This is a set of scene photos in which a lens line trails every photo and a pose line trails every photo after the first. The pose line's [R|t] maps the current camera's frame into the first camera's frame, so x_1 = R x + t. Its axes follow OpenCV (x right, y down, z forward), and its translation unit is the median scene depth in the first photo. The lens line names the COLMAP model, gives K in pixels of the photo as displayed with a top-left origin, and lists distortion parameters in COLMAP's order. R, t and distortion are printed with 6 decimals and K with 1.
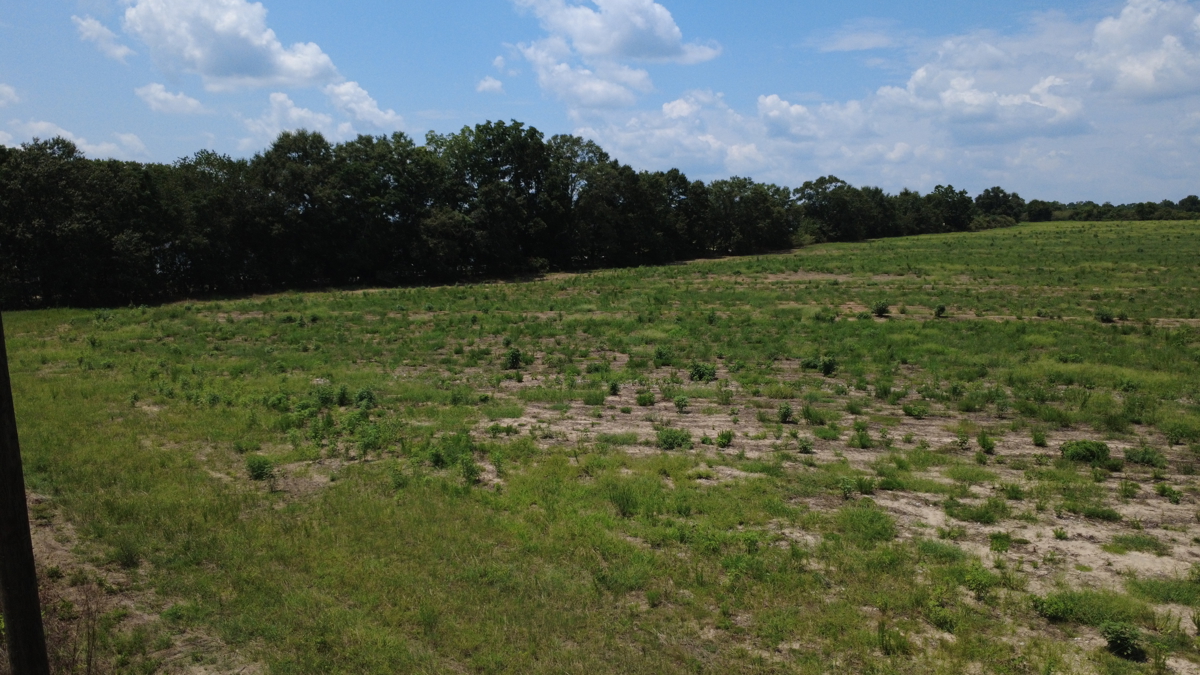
lens RADIAL K [[886.8, 0, 606.2], [0, 886.8, 334.1], [0, 0, 1]] dist [-0.003382, 0.010514]
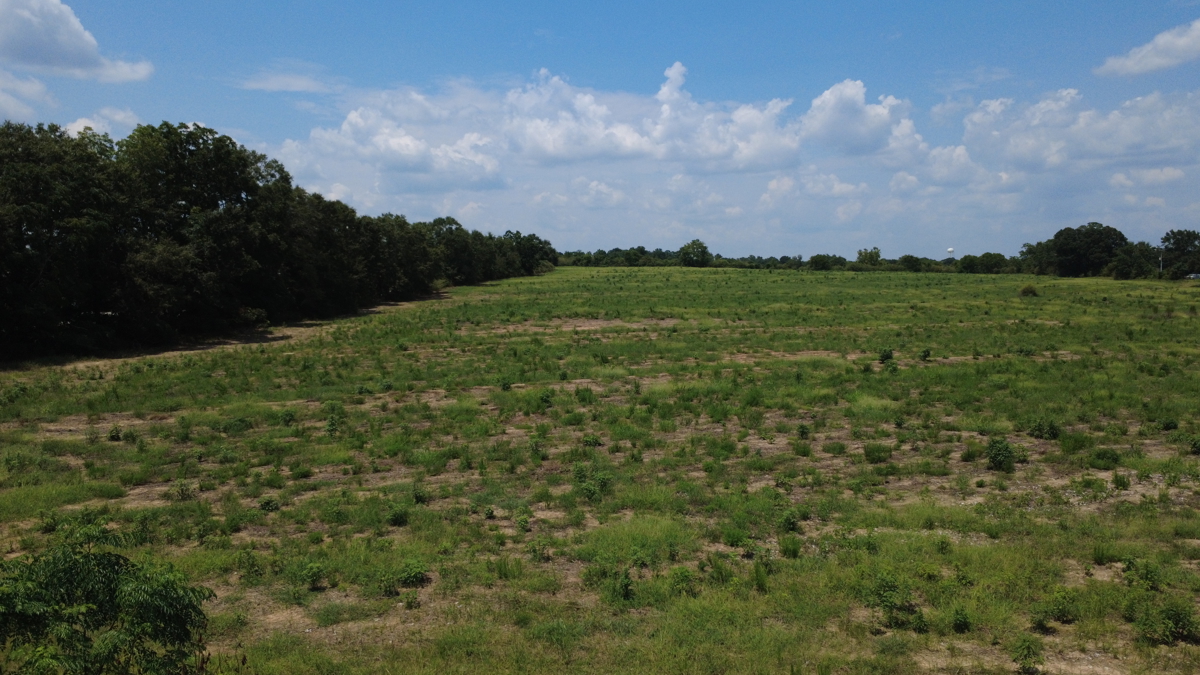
lens RADIAL K [[886.8, 0, 603.8], [0, 886.8, 344.6], [0, 0, 1]] dist [-0.003382, 0.010514]
pose [[0.815881, -0.039229, 0.576887, -0.200553], [0.059894, 0.998063, -0.016838, -0.017666], [-0.575109, 0.048290, 0.816650, 0.154789]]
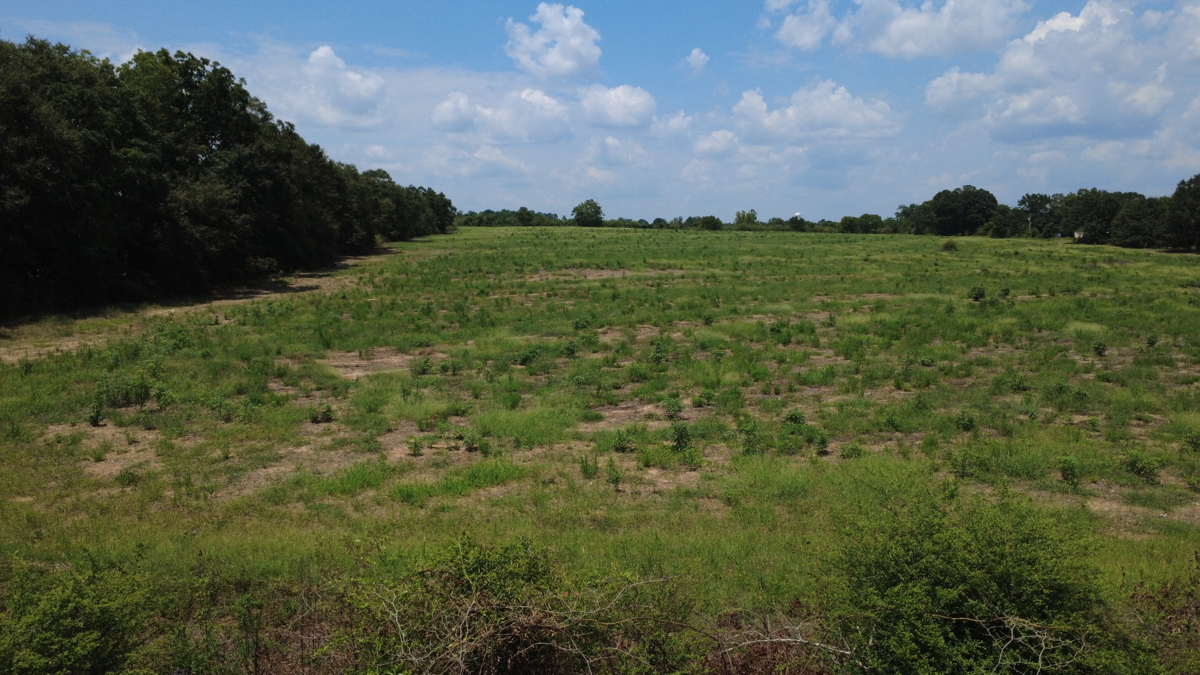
lens RADIAL K [[886.8, 0, 604.1], [0, 886.8, 340.2], [0, 0, 1]] dist [-0.003382, 0.010514]
pose [[0.708143, -0.073594, 0.702223, -0.283958], [0.074433, 0.996792, 0.029405, -0.015311], [-0.702135, 0.031445, 0.711349, 0.233005]]
